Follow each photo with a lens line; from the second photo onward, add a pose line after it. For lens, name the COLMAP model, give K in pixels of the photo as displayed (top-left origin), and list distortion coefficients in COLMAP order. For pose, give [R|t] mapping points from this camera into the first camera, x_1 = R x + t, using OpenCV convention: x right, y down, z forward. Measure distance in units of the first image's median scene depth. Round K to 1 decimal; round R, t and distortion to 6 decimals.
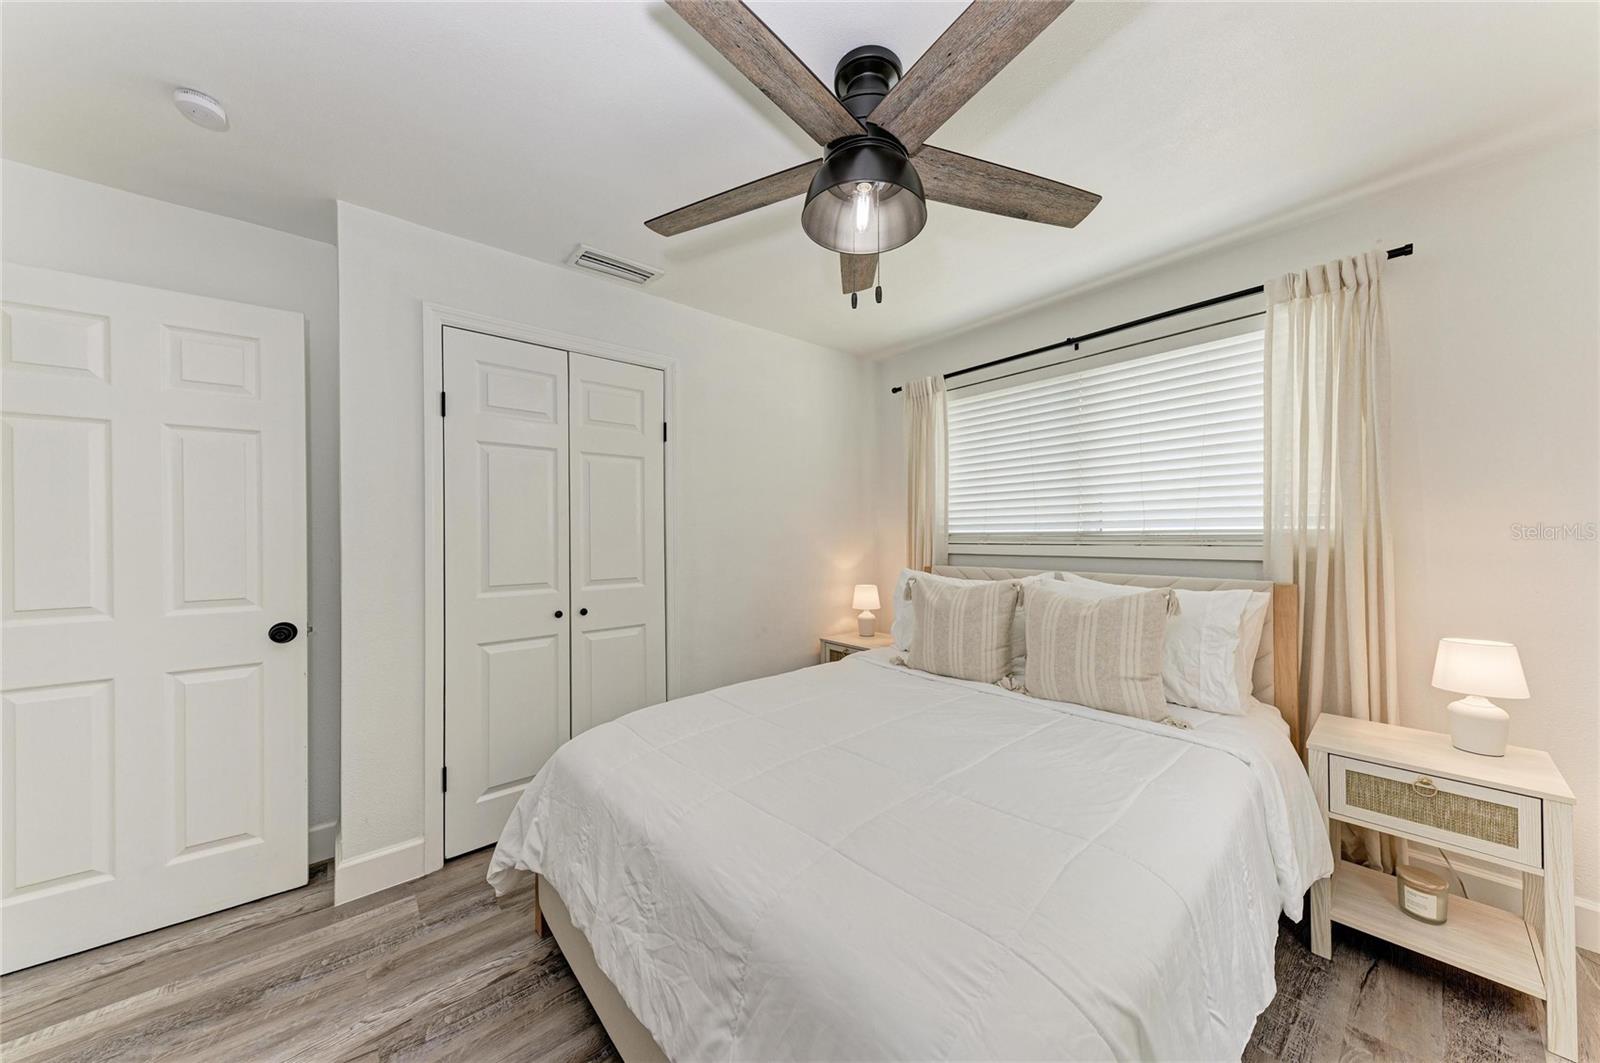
lens RADIAL K [[536.7, 0, 795.7], [0, 536.7, 534.7], [0, 0, 1]] dist [0.018965, -0.002049]
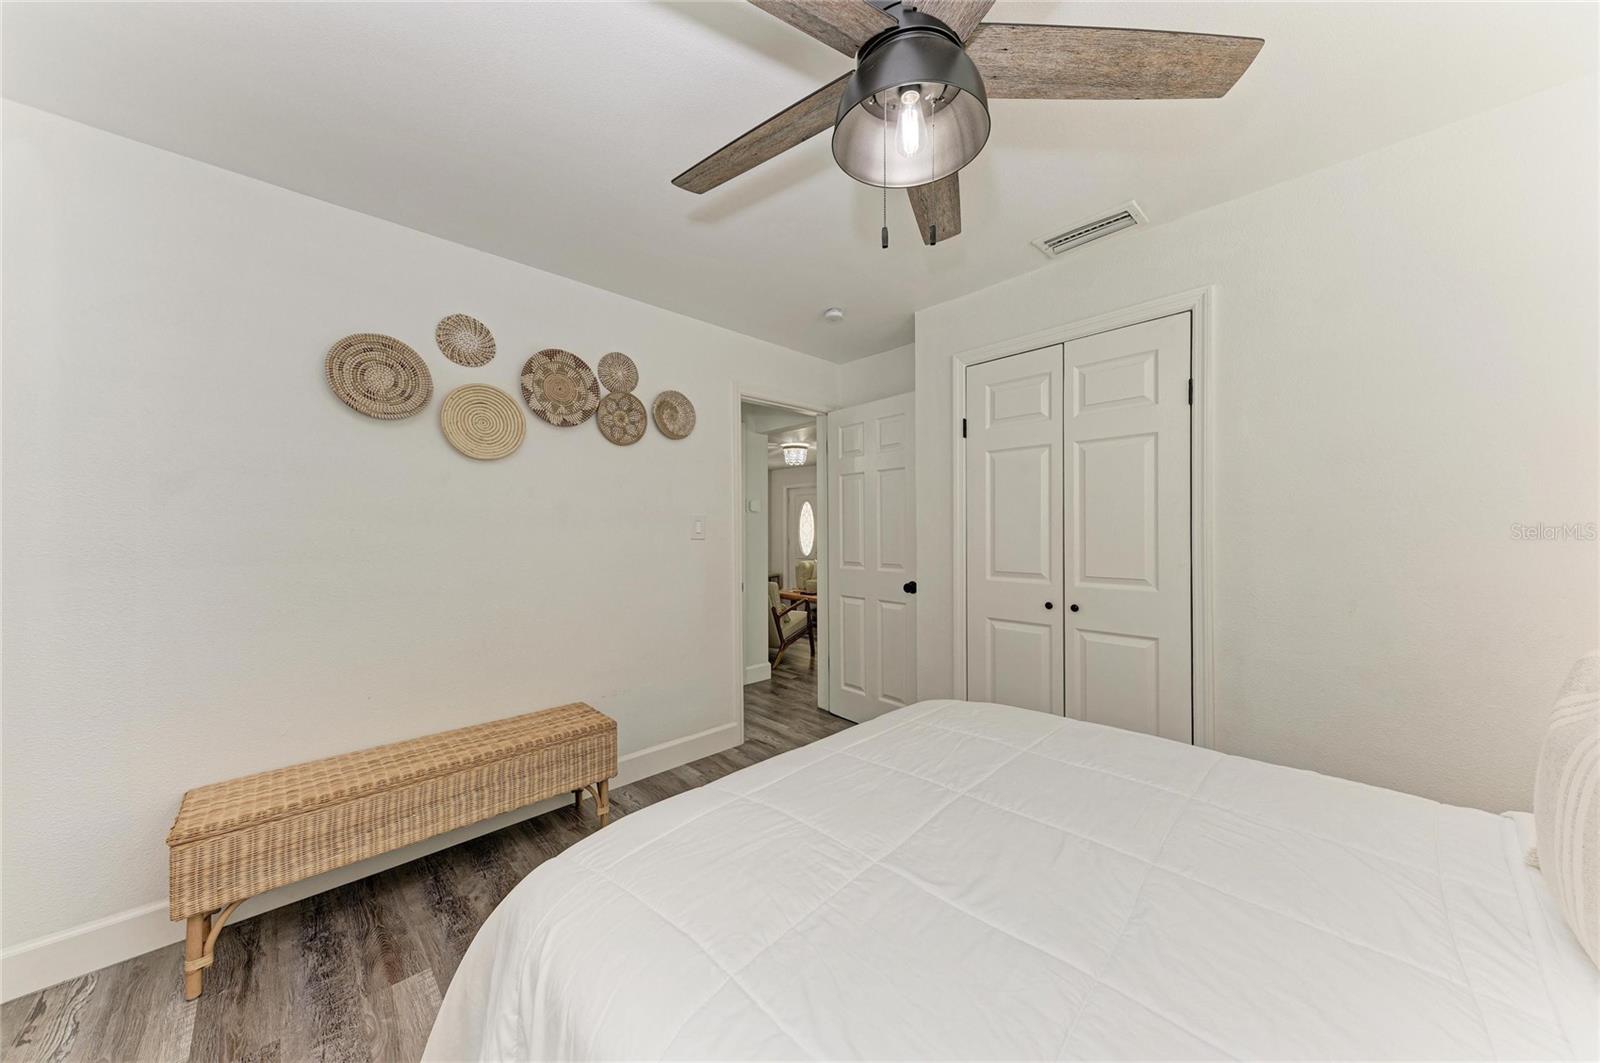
lens RADIAL K [[536.7, 0, 795.7], [0, 536.7, 534.7], [0, 0, 1]] dist [0.018965, -0.002049]
pose [[0.074300, 0.013211, -0.997148, 0.544905], [0.006085, 0.999888, 0.013701, -0.004412], [0.997217, -0.007086, 0.074212, 0.442030]]
